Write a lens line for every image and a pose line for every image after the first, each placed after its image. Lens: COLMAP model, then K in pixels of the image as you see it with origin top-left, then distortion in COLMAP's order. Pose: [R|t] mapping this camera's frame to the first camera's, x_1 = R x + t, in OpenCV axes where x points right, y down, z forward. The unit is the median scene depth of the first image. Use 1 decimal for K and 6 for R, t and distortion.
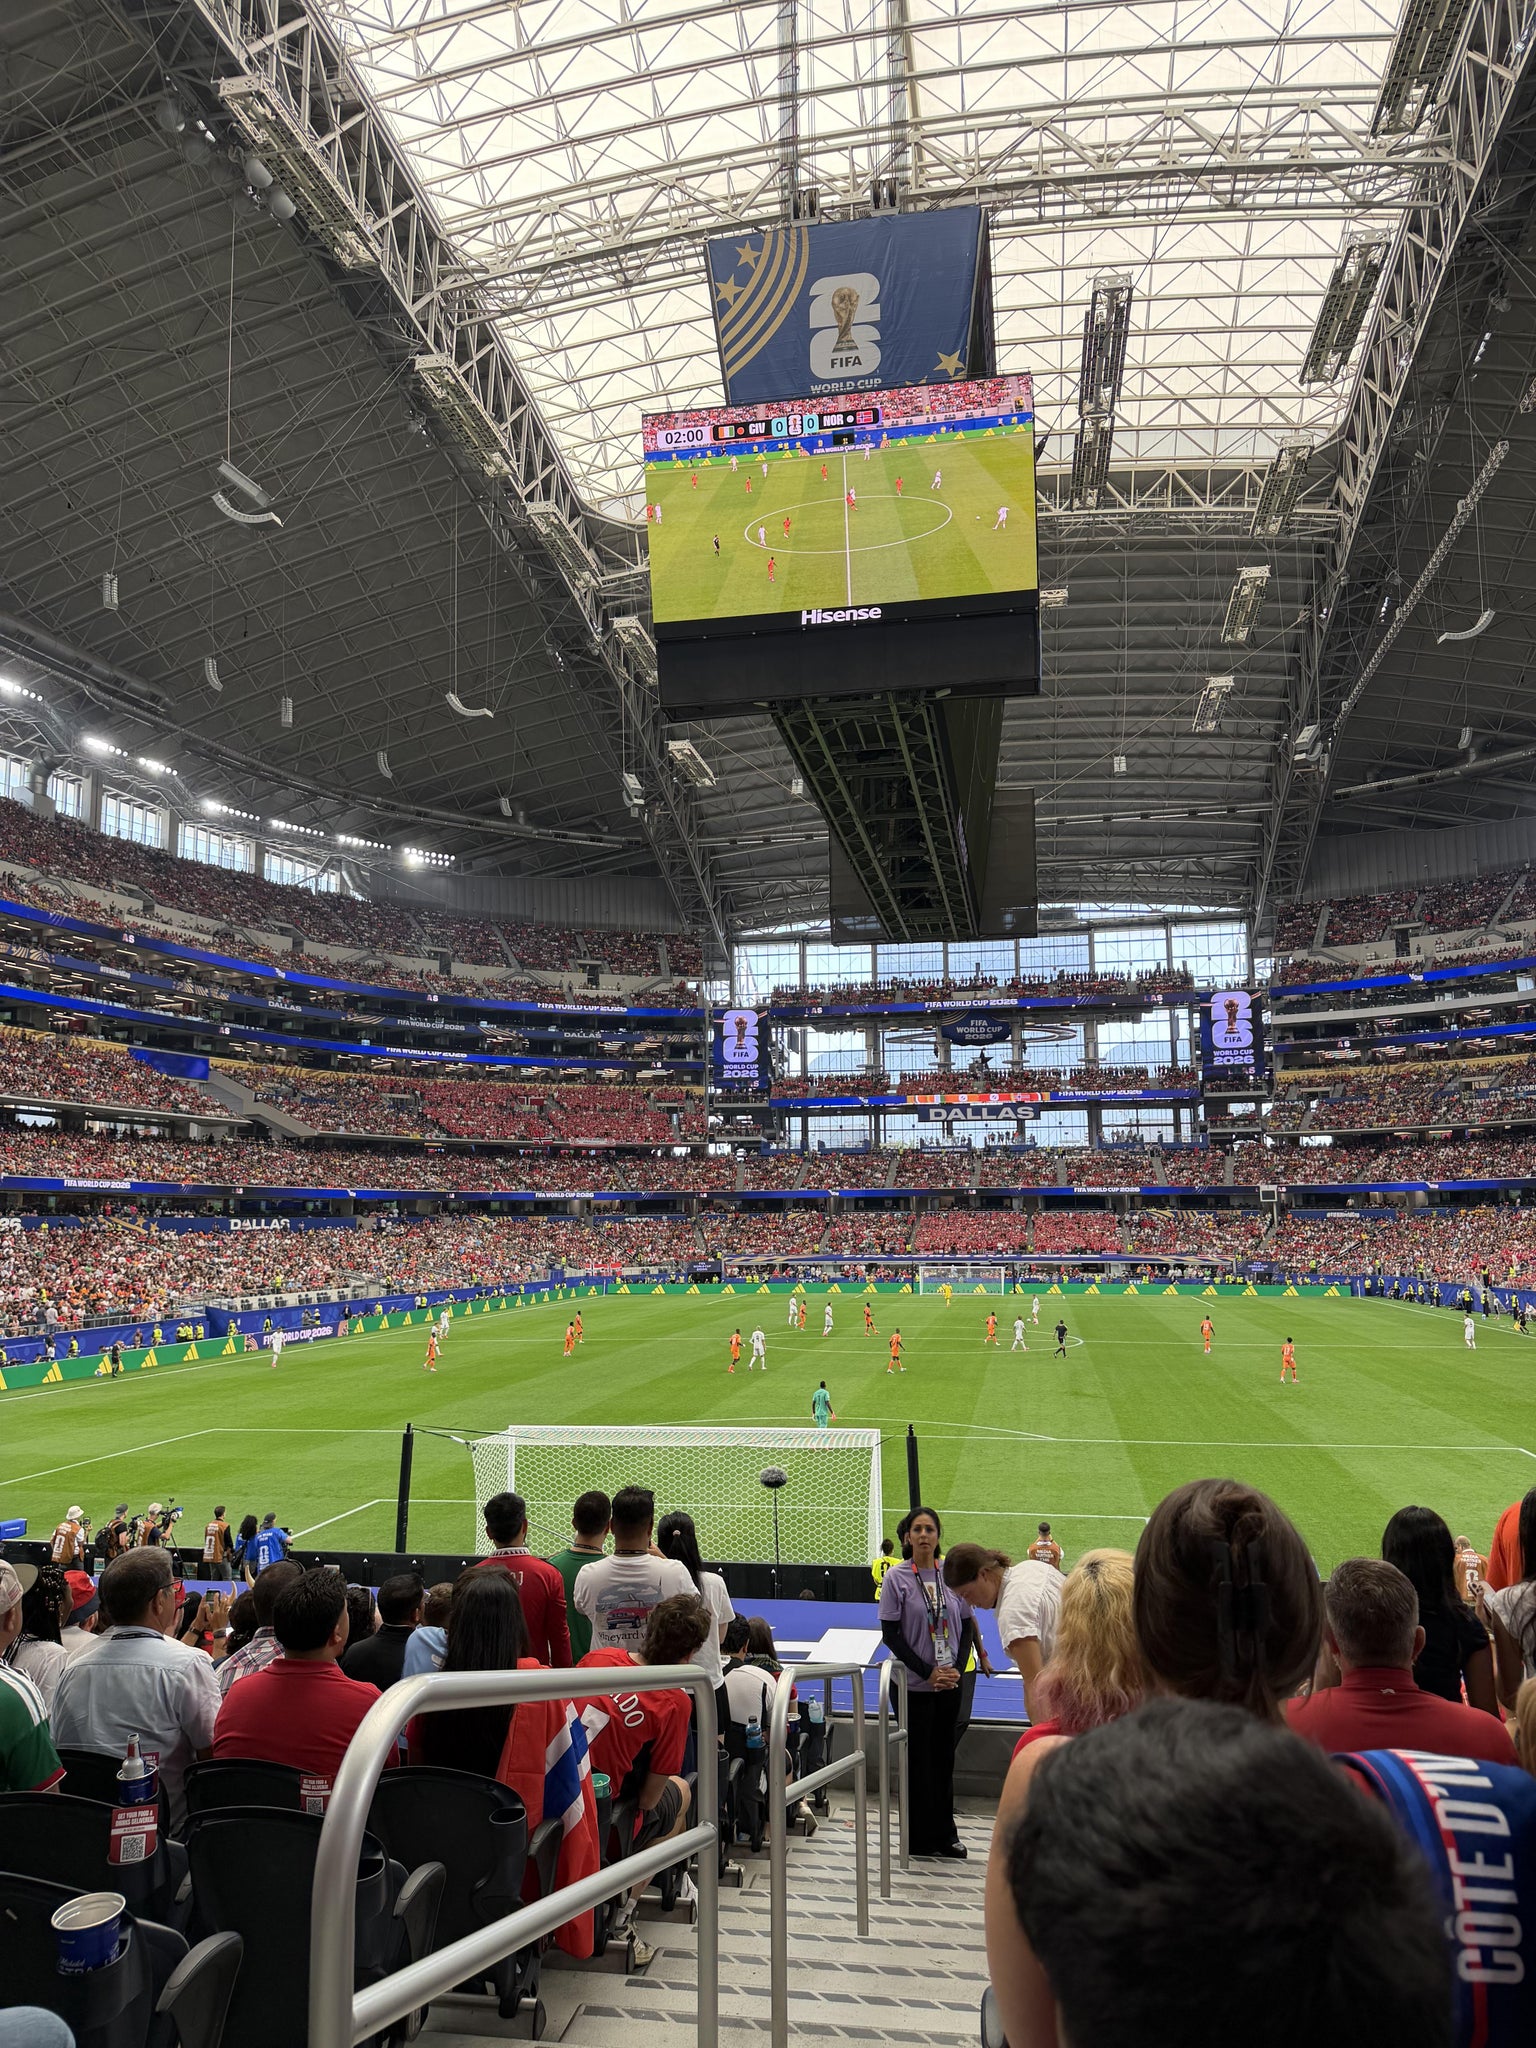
lens RADIAL K [[1424.1, 0, 768.1], [0, 1424.1, 975.6], [0, 0, 1]] dist [0.062327, -0.000525]
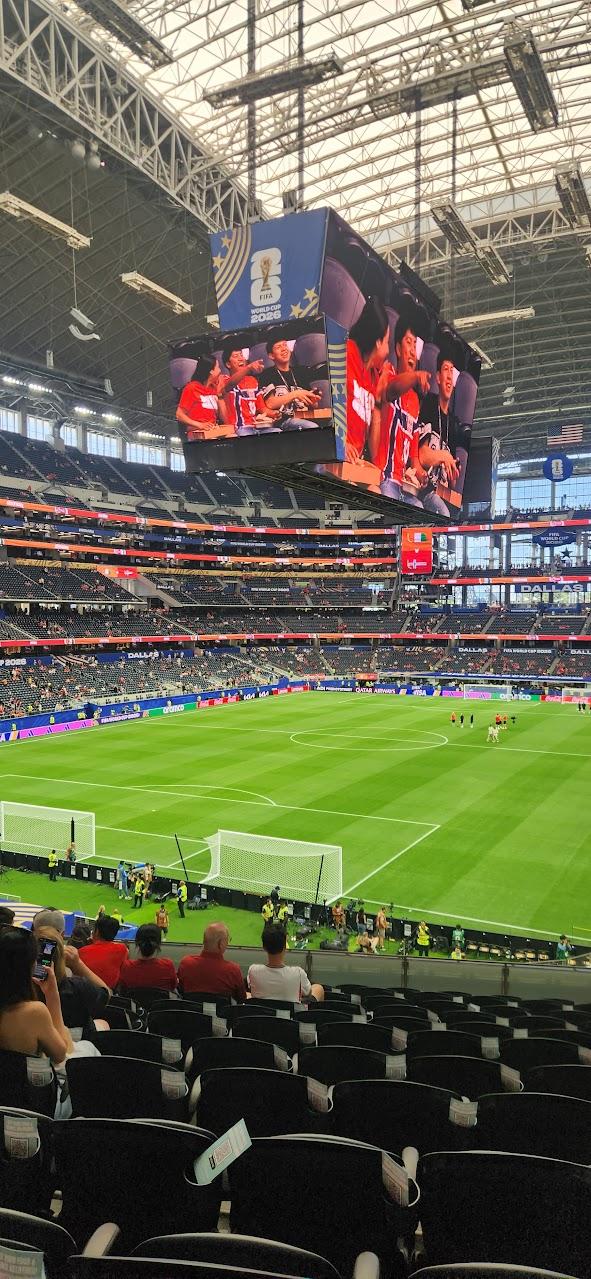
lens RADIAL K [[851.3, 0, 294.9], [0, 851.3, 598.2], [0, 0, 1]] dist [0.117741, -0.001183]
pose [[0.957020, 0.001962, -0.290014, 0.164137], [0.042569, 0.988196, 0.147162, -0.062478], [0.286880, -0.153183, 0.945640, -0.087125]]
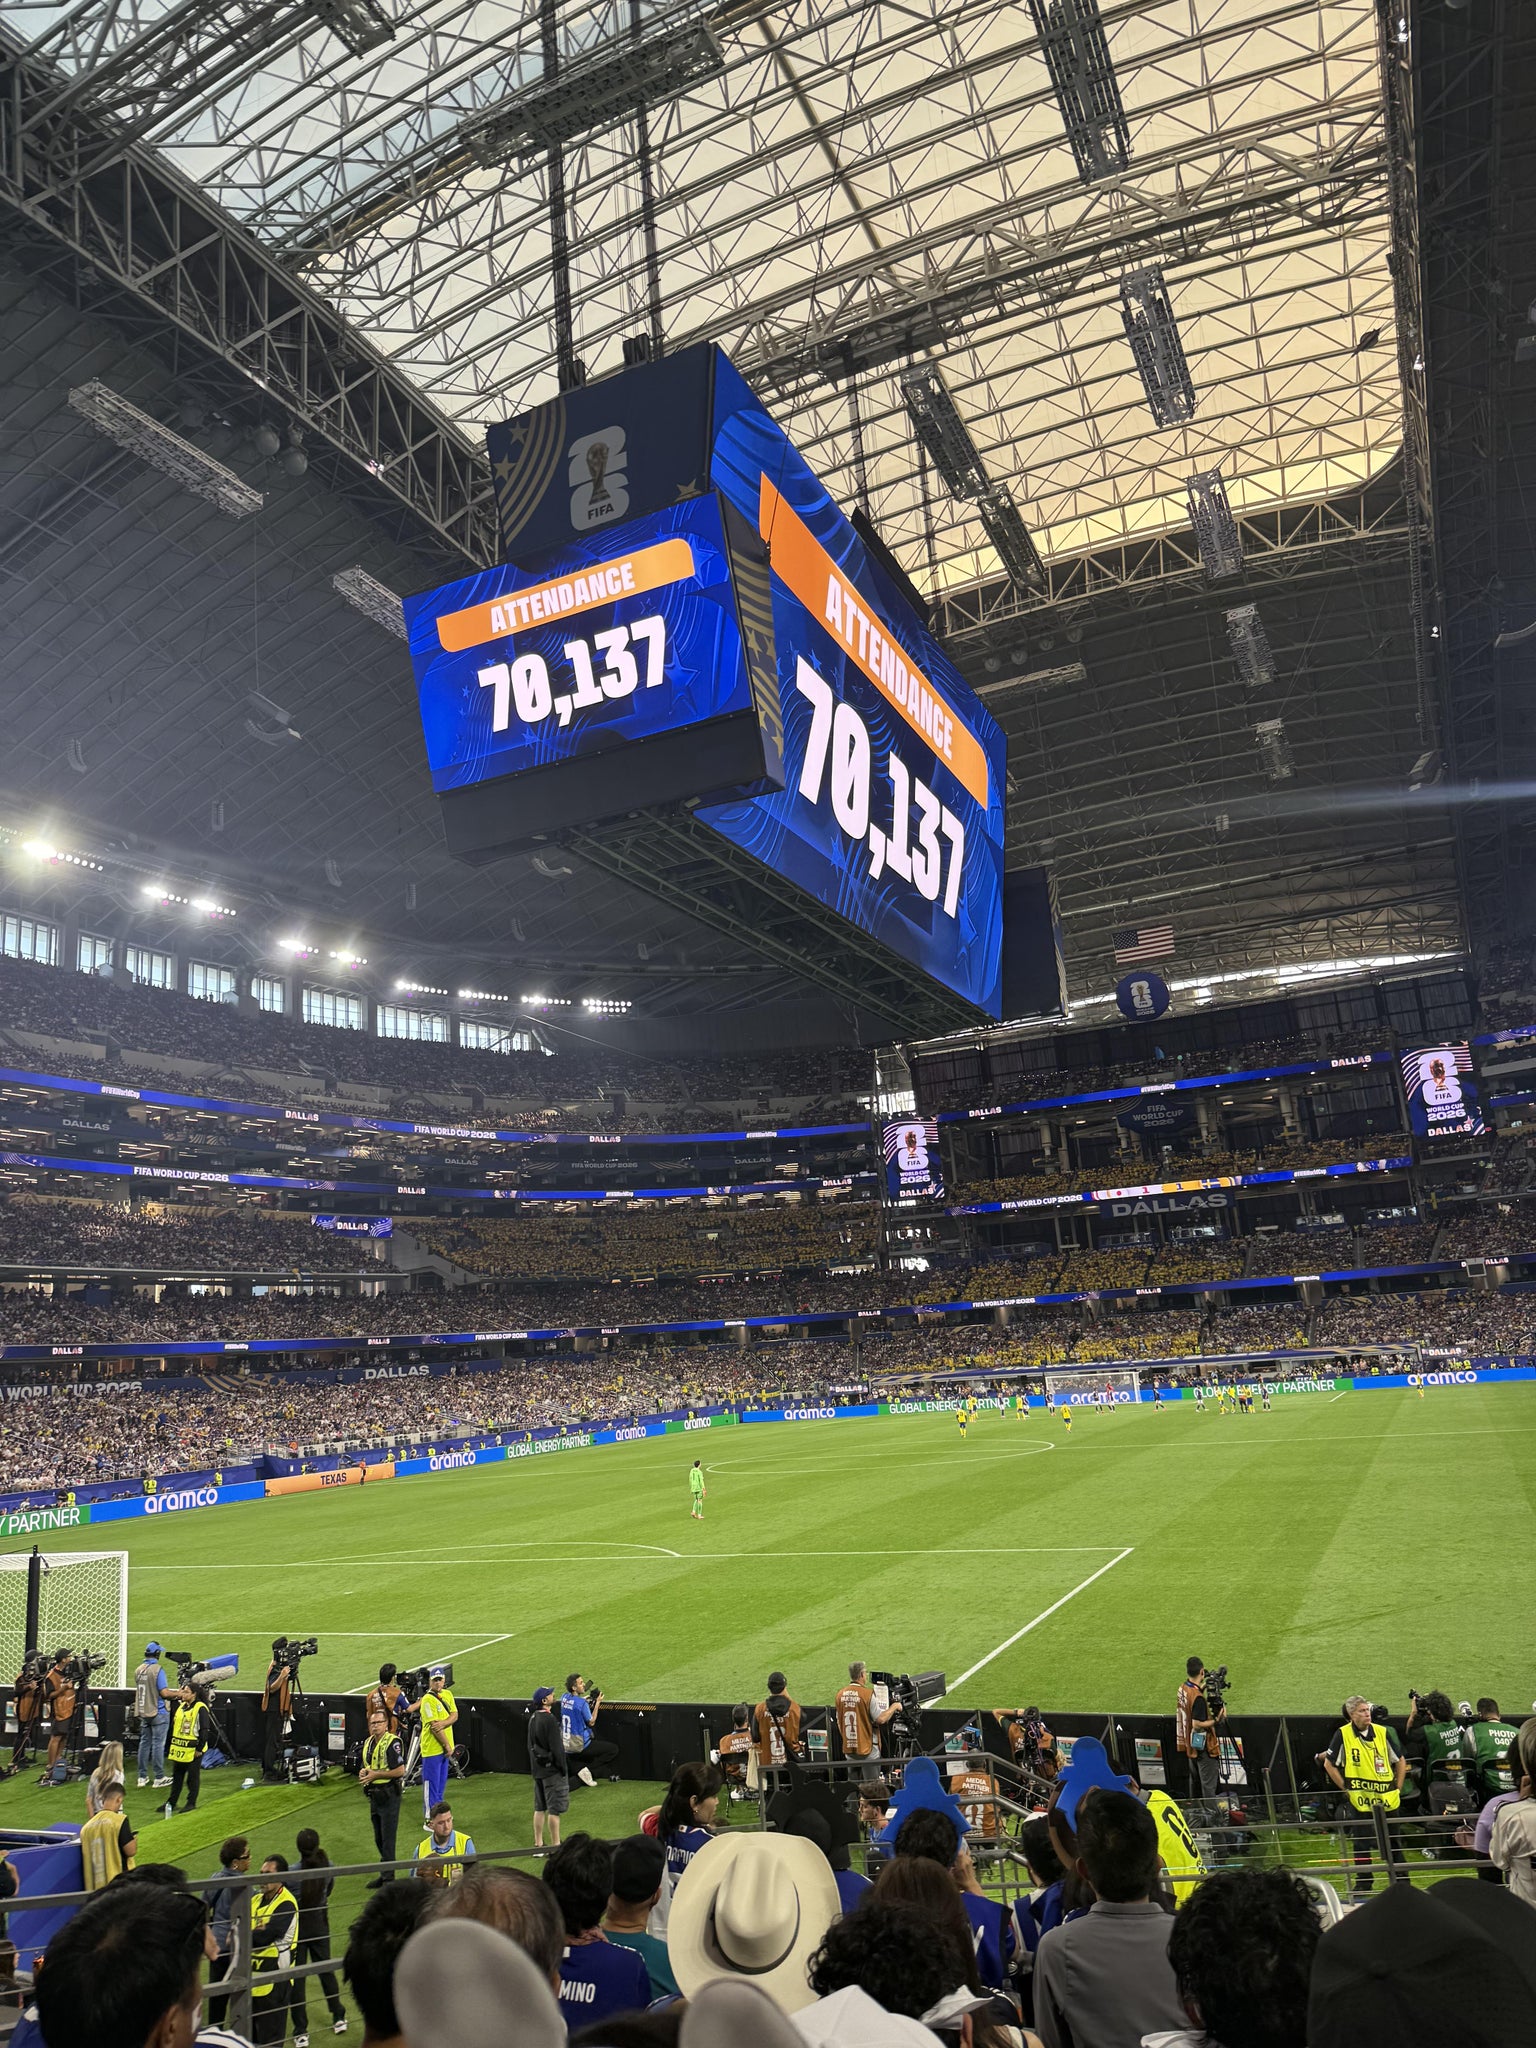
lens RADIAL K [[1407.0, 0, 728.0], [0, 1407.0, 973.1], [0, 0, 1]] dist [0.118933, 0.000990]
pose [[0.961197, -0.129974, -0.243325, 0.126725], [0.108416, 0.989059, -0.100040, 0.008856], [0.253665, 0.069778, 0.964772, 0.013091]]
